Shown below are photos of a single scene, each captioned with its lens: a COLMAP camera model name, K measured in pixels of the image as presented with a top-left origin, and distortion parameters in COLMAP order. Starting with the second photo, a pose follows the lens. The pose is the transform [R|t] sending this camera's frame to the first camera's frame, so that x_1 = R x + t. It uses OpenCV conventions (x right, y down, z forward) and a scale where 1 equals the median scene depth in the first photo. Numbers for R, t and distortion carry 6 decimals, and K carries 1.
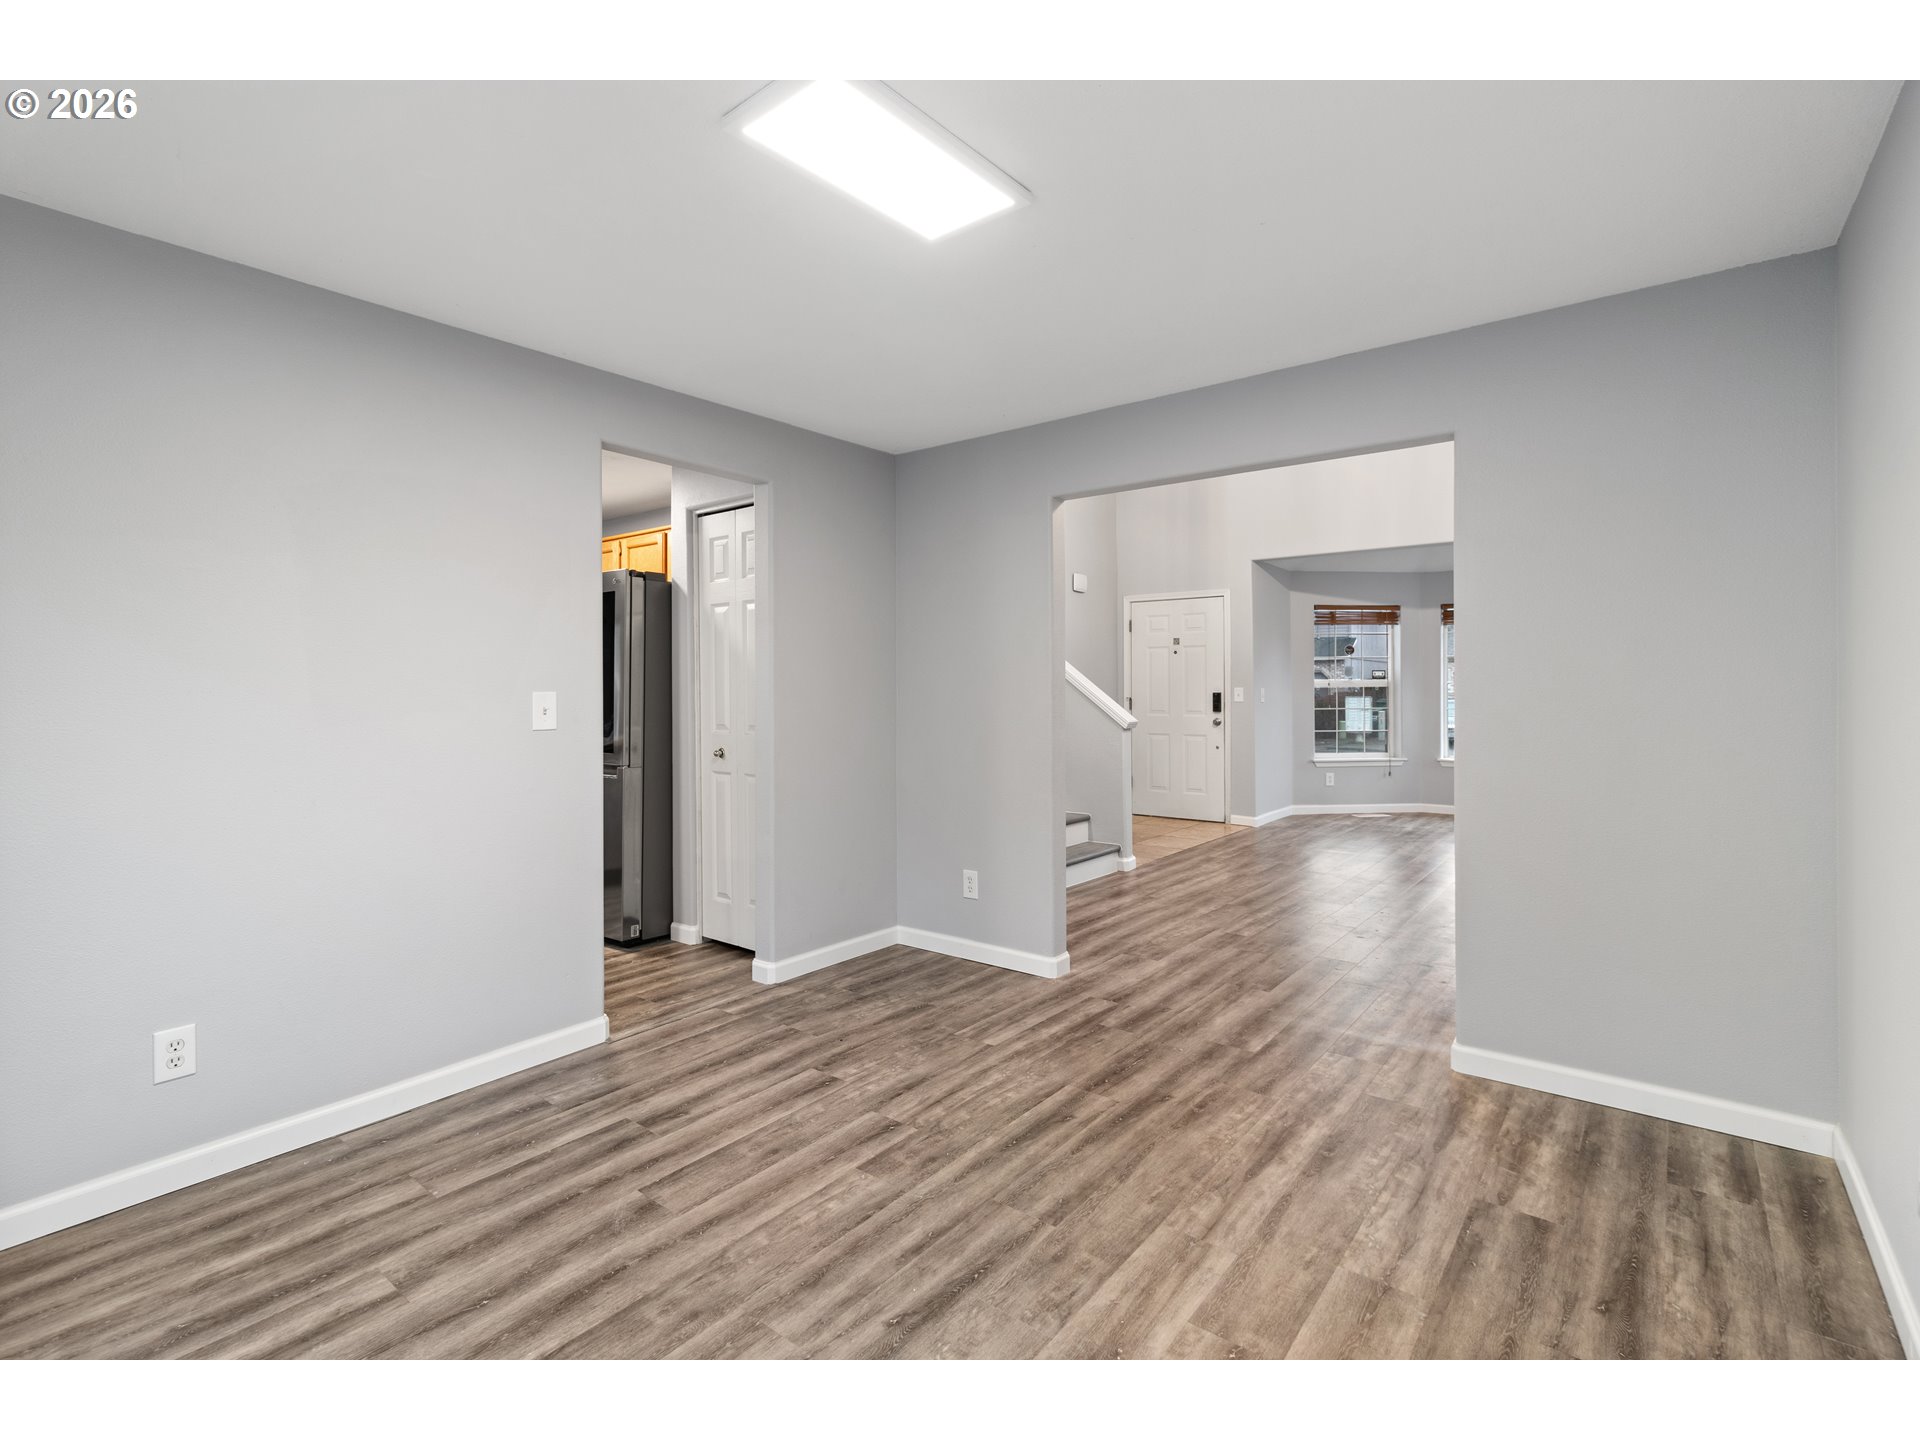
lens RADIAL K [[908.5, 0, 926.4], [0, 908.5, 695.7], [0, 0, 1]] dist [0.012745, 0.000060]
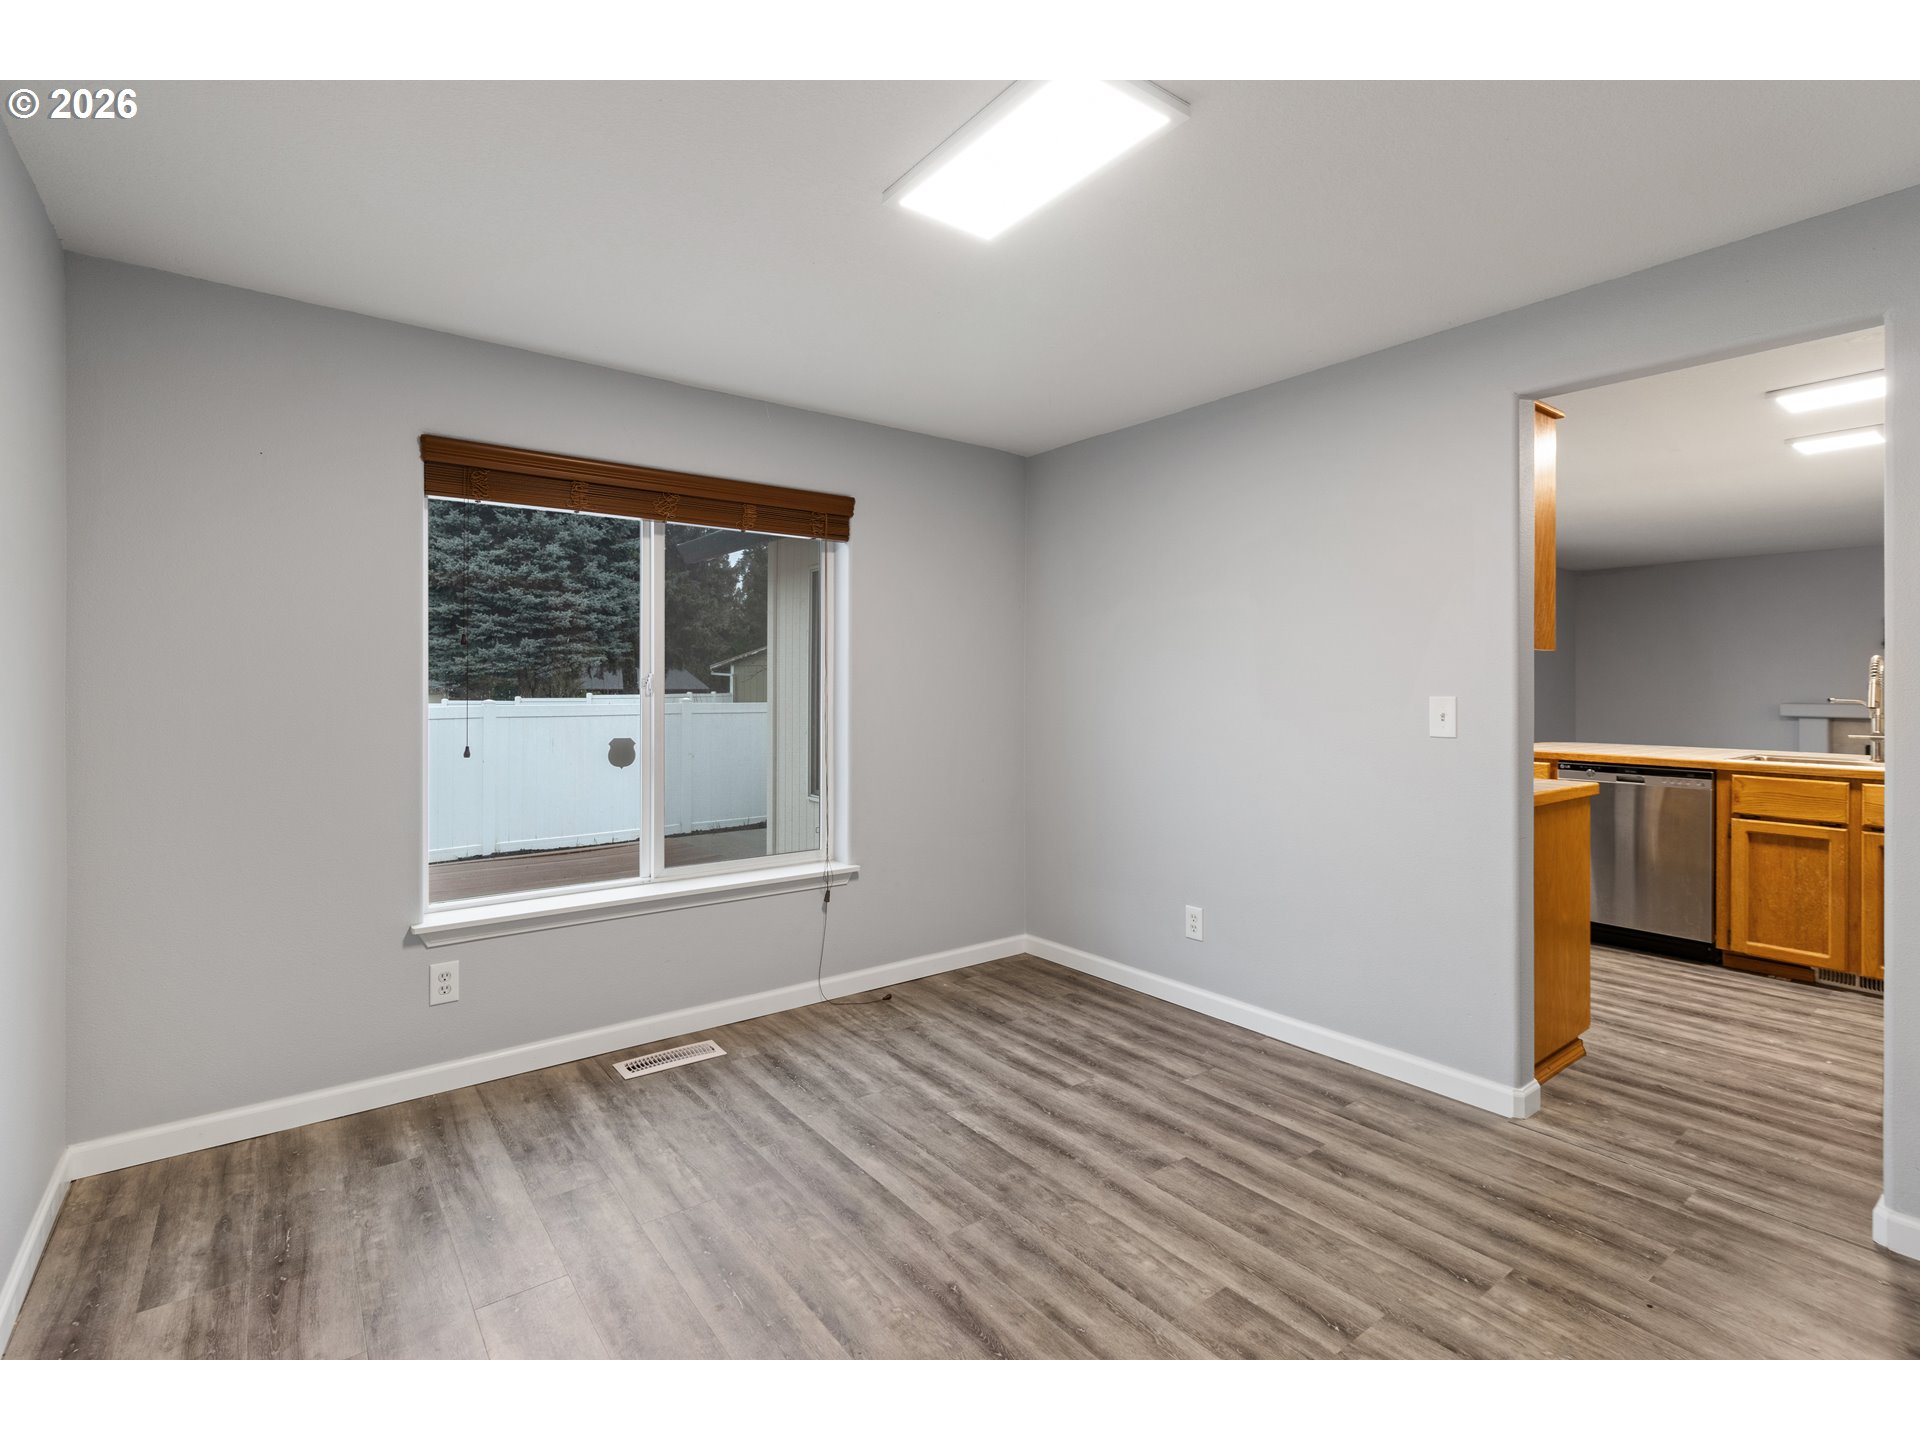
lens RADIAL K [[908.5, 0, 988.4], [0, 908.5, 676.7], [0, 0, 1]] dist [0.012745, 0.000060]
pose [[-0.210183, -0.008239, -0.977627, 0.750338], [-0.007149, 0.999951, -0.006890, -0.018074], [0.977636, 0.005541, -0.210232, 0.938840]]
